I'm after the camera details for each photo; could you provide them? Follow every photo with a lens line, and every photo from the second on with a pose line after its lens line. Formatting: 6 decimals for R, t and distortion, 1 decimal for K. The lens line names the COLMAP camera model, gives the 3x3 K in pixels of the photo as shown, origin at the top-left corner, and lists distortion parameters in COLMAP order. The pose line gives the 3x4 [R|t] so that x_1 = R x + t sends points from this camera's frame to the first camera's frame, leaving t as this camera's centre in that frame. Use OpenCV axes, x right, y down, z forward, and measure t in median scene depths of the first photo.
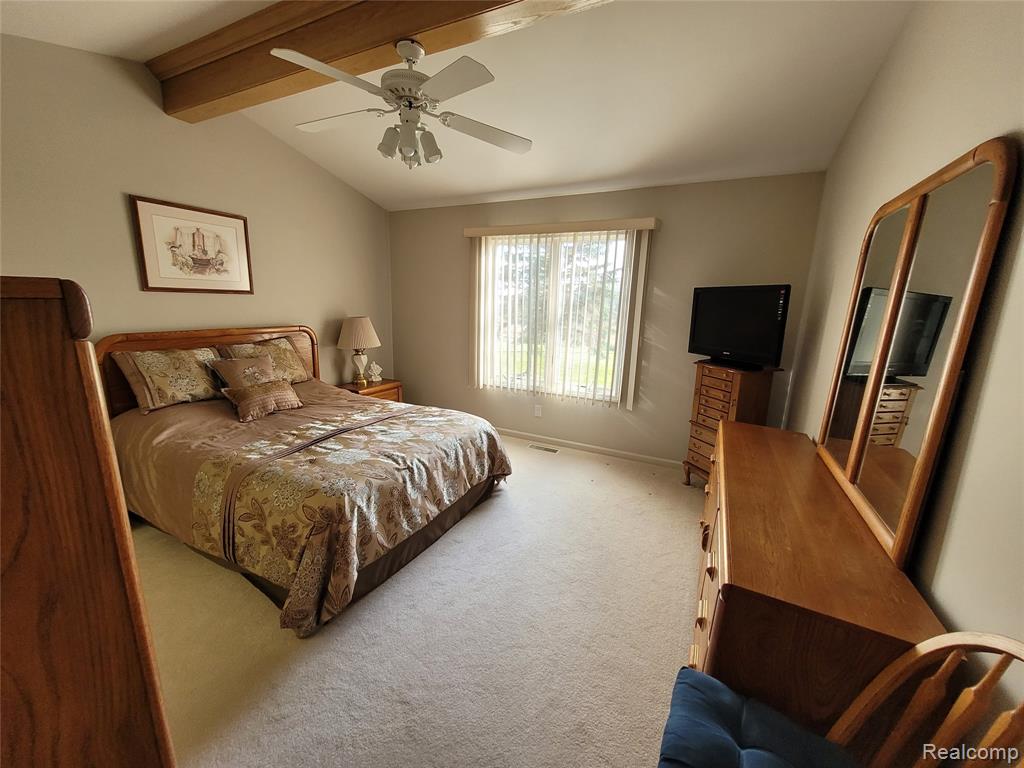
lens RADIAL K [[400.1, 0, 512.9], [0, 400.1, 389.2], [0, 0, 1]] dist [0.000849, -0.000643]
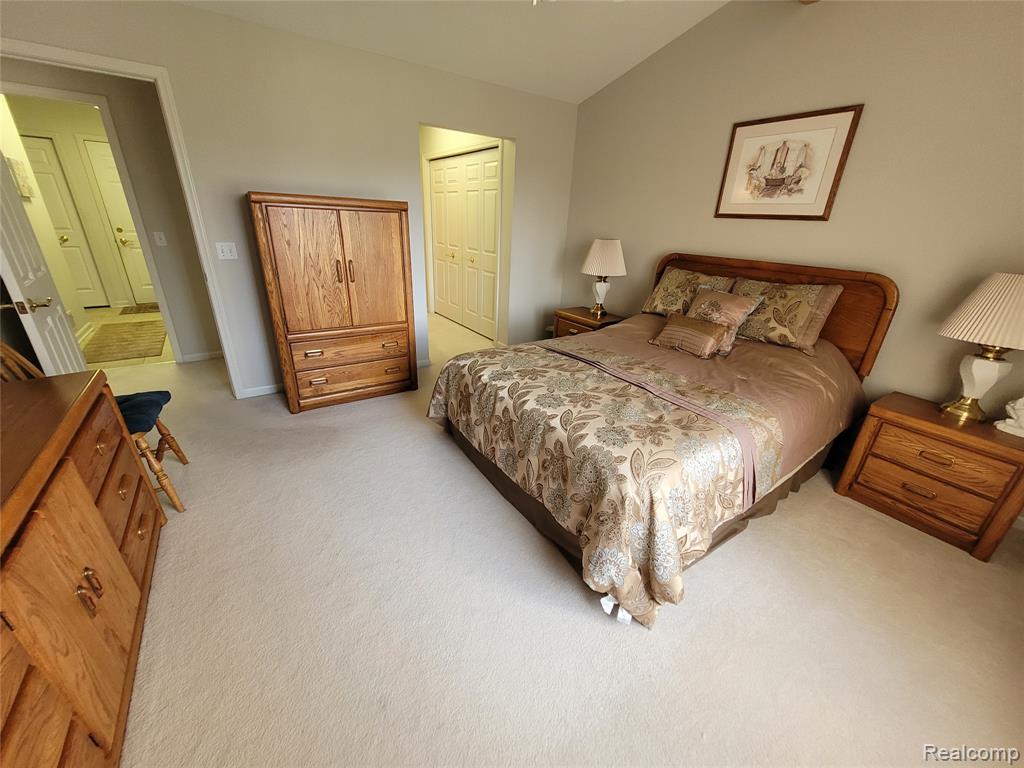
lens RADIAL K [[400.1, 0, 510.9], [0, 400.1, 385.3], [0, 0, 1]] dist [0.000849, -0.000643]
pose [[-0.480277, 0.290515, -0.827608, 0.378275], [-0.248091, 0.860030, 0.445868, -0.184427], [0.841300, 0.419462, -0.340979, 1.015936]]
